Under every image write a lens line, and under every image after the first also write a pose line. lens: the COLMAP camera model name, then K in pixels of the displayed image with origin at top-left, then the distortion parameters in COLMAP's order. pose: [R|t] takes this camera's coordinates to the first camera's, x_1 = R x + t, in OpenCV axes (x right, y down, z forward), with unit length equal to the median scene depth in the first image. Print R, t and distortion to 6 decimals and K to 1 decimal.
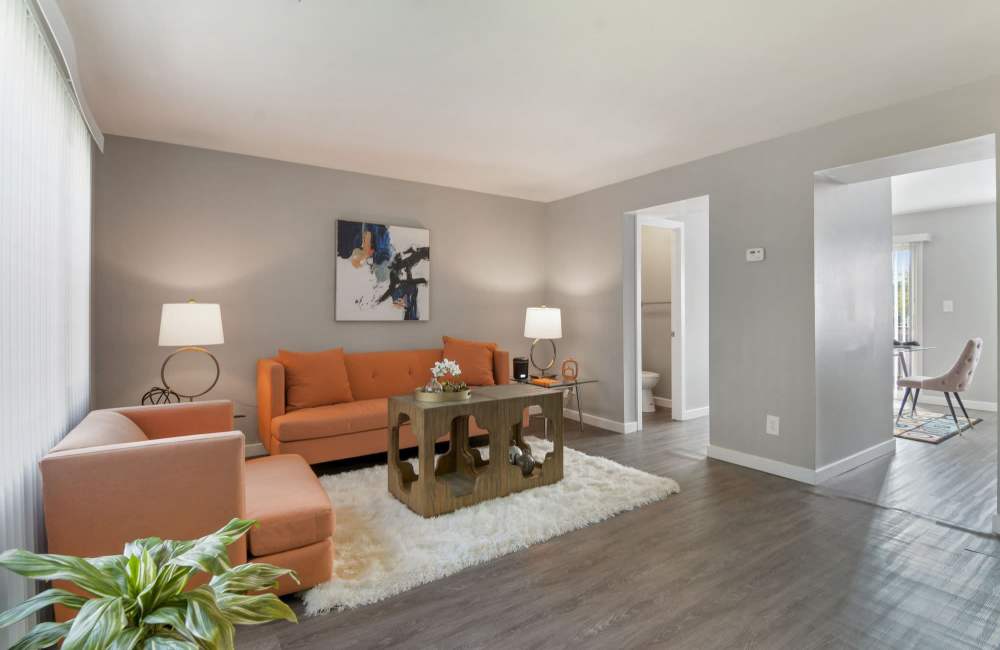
lens RADIAL K [[495.9, 0, 505.0], [0, 495.9, 319.0], [0, 0, 1]] dist [0.000559, -0.012242]
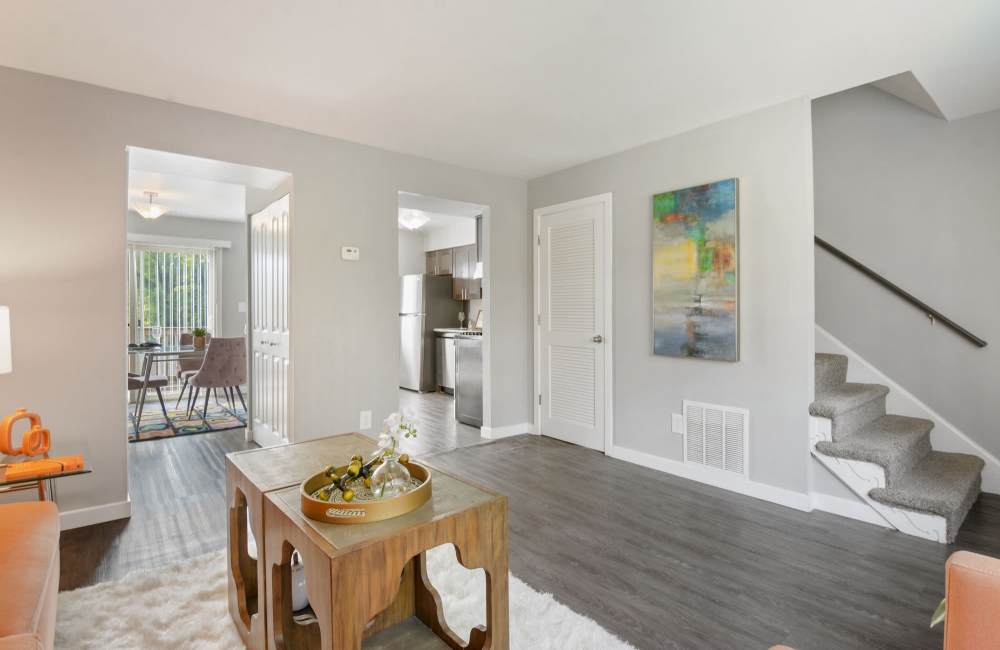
lens RADIAL K [[495.9, 0, 505.0], [0, 495.9, 319.0], [0, 0, 1]] dist [0.000559, -0.012242]
pose [[-0.100329, -0.014444, 0.994849, -0.570435], [0.017913, 0.999706, 0.016321, -0.010411], [-0.994793, 0.019458, -0.100041, 0.881529]]
